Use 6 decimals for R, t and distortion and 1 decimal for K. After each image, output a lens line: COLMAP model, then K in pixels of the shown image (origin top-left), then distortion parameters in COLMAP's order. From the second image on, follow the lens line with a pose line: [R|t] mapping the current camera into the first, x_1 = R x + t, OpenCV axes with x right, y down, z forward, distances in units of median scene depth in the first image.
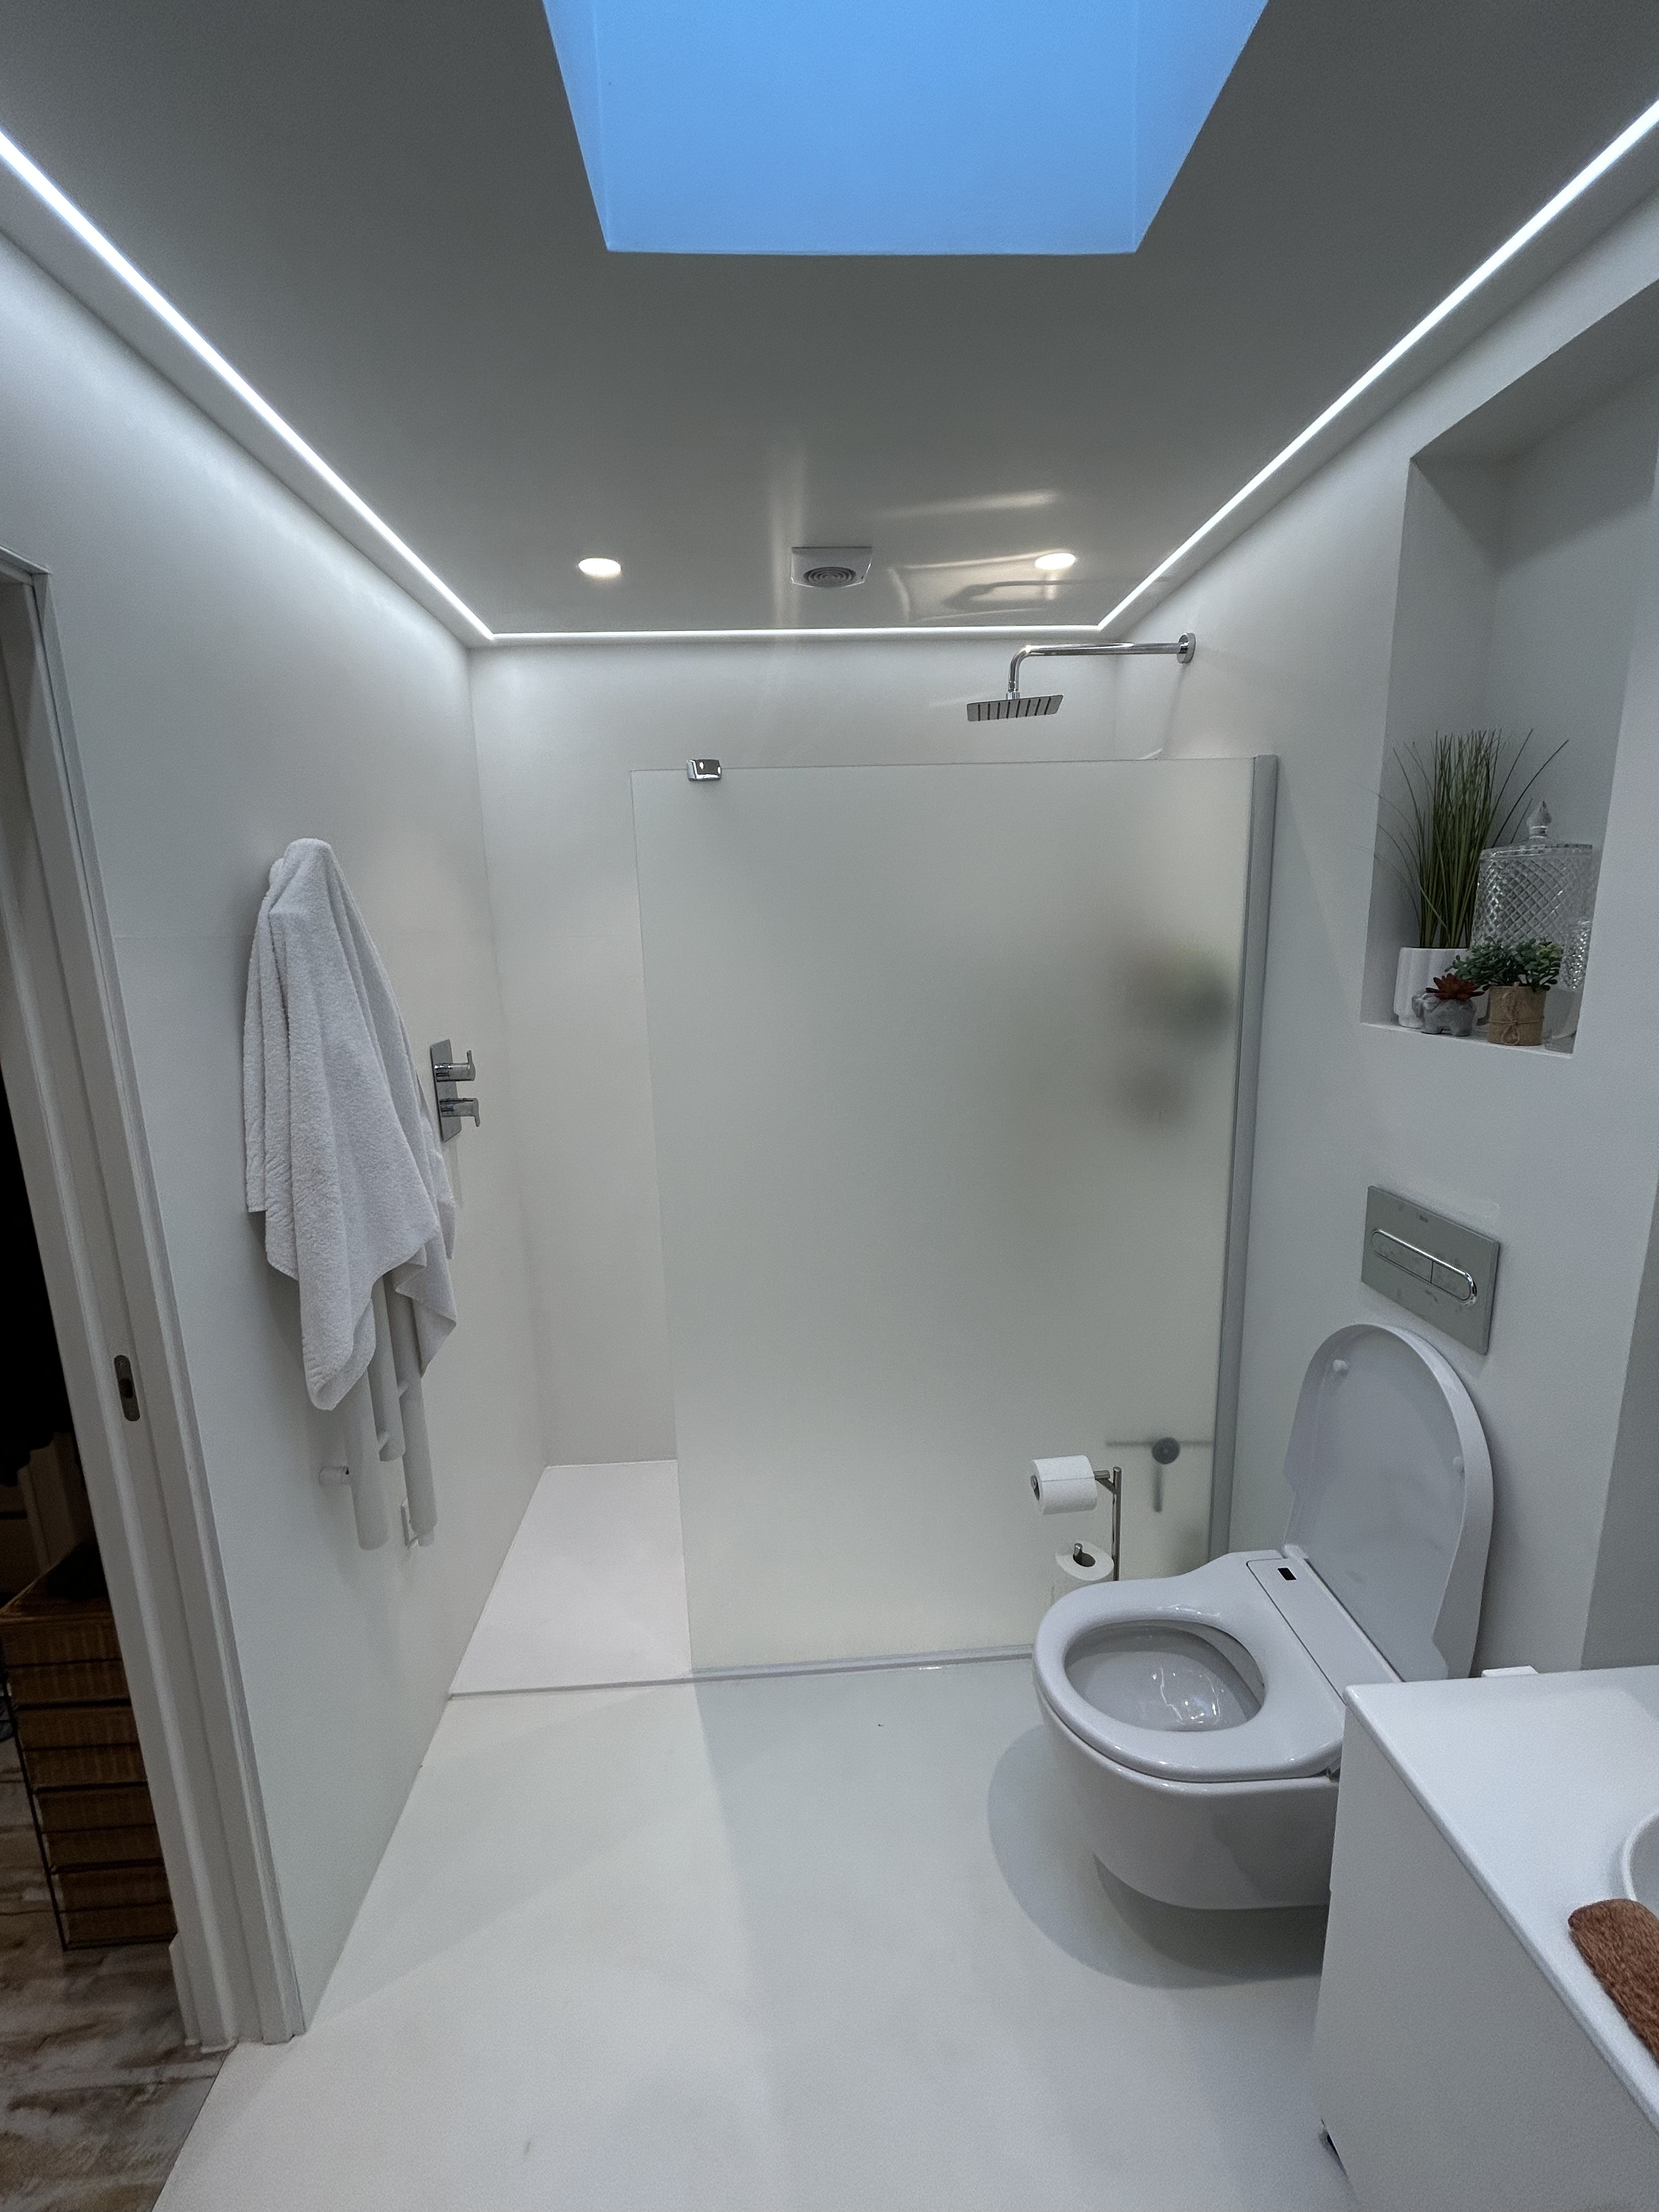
lens RADIAL K [[891.2, 0, 823.7], [0, 891.2, 1106.0], [0, 0, 1]] dist [0.000110, 0.000796]
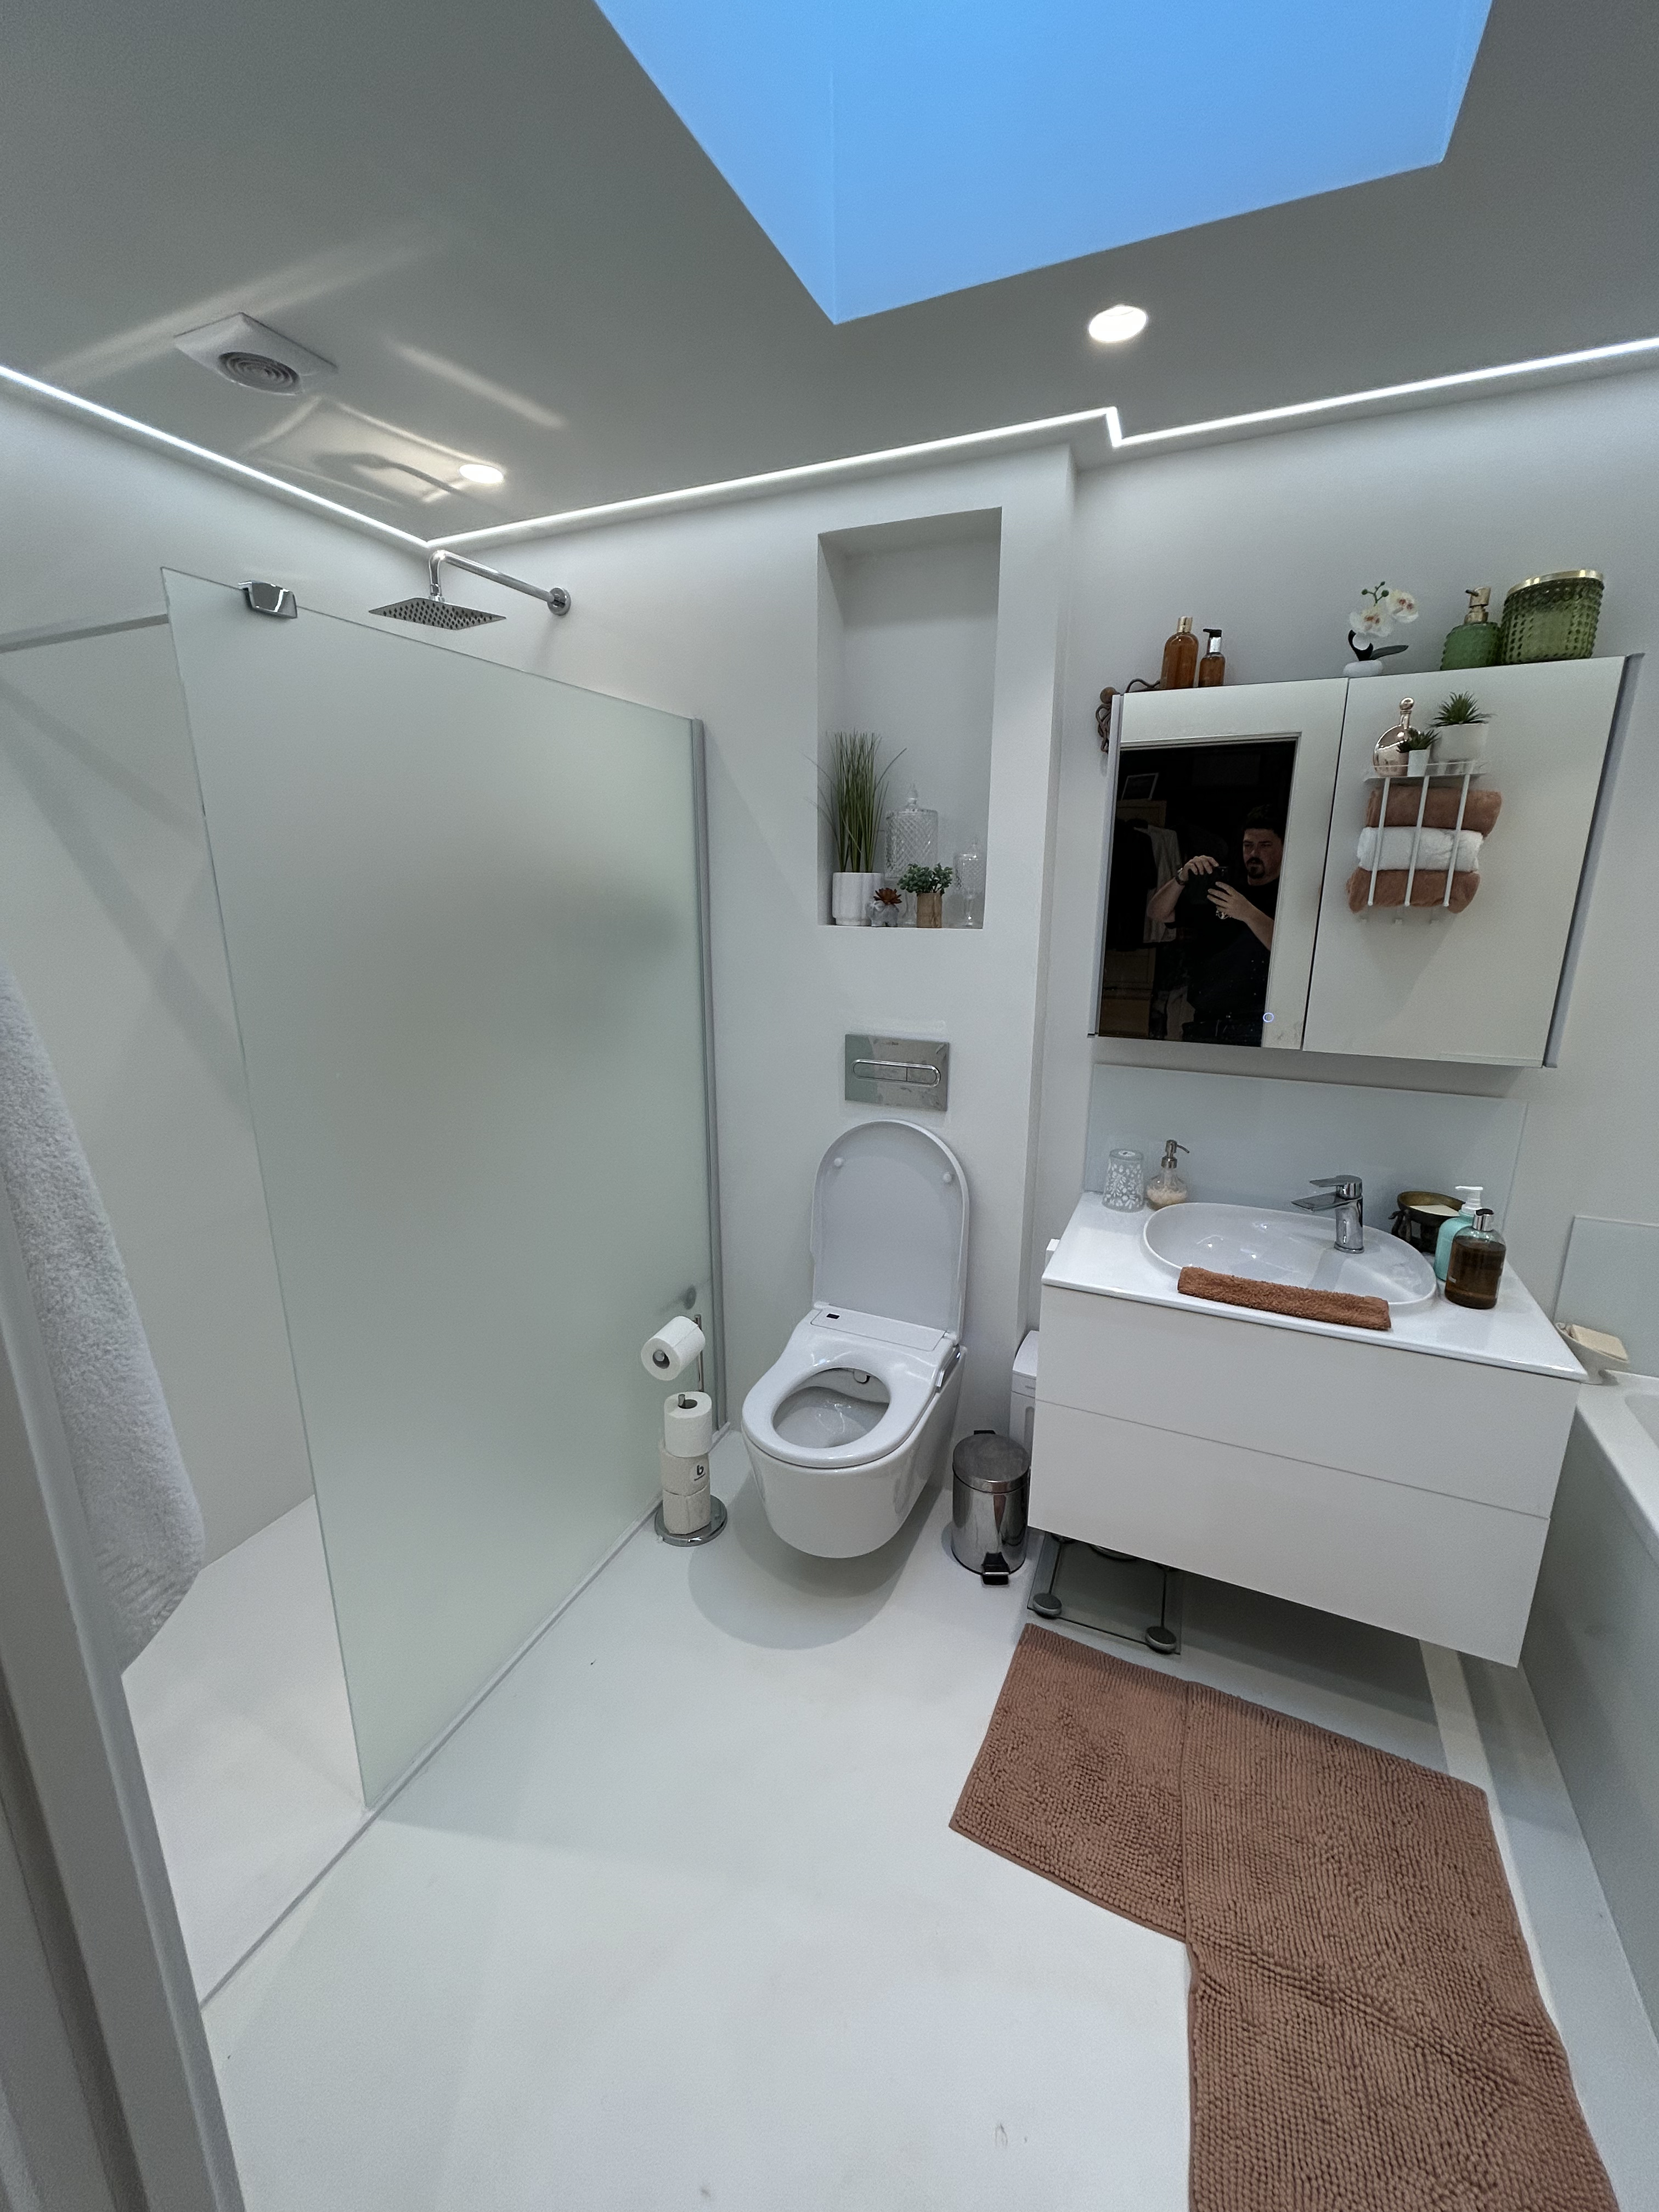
lens RADIAL K [[891.2, 0, 829.5], [0, 891.2, 1105.3], [0, 0, 1]] dist [0.000110, 0.000796]
pose [[0.451542, -0.192130, 0.871319, -0.693385], [0.162847, 0.977884, 0.131236, 0.005676], [-0.877263, 0.082633, 0.472843, 0.316264]]
